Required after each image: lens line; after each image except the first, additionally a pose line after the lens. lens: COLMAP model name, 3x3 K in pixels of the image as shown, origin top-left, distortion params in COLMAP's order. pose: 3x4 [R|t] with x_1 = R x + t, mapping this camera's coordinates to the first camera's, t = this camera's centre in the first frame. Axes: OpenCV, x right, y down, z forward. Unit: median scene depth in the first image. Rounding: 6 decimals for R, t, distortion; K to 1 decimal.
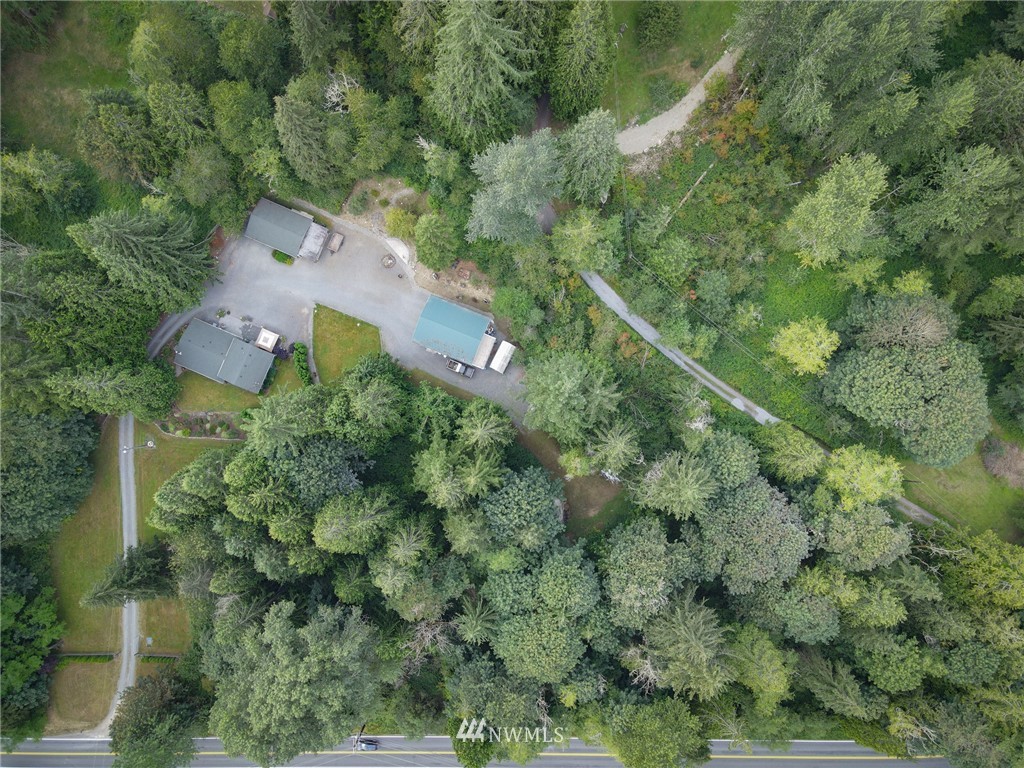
lens RADIAL K [[711.9, 0, 512.0], [0, 711.9, 384.0], [0, 0, 1]] dist [0.010102, -0.000542]
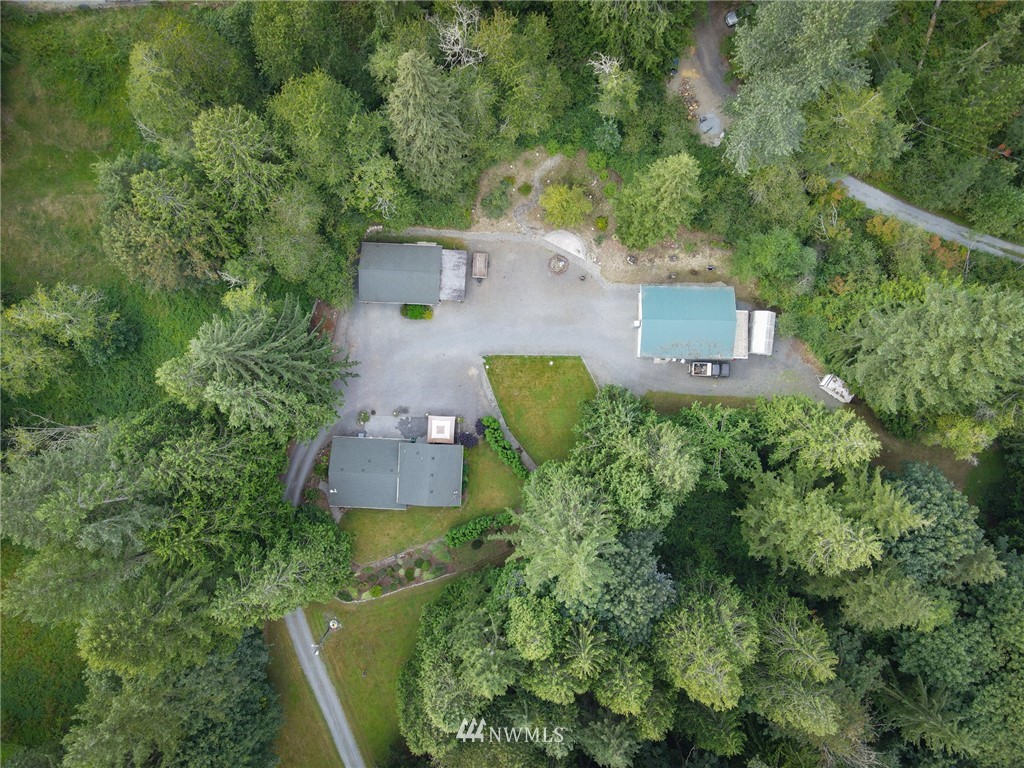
lens RADIAL K [[718.7, 0, 512.0], [0, 718.7, 384.0], [0, 0, 1]] dist [0.000584, 0.005524]
pose [[0.934772, -0.354925, 0.015118, -0.273726], [0.354949, 0.934885, 0.001189, -0.079487], [-0.014555, 0.004255, 0.999885, 0.289383]]
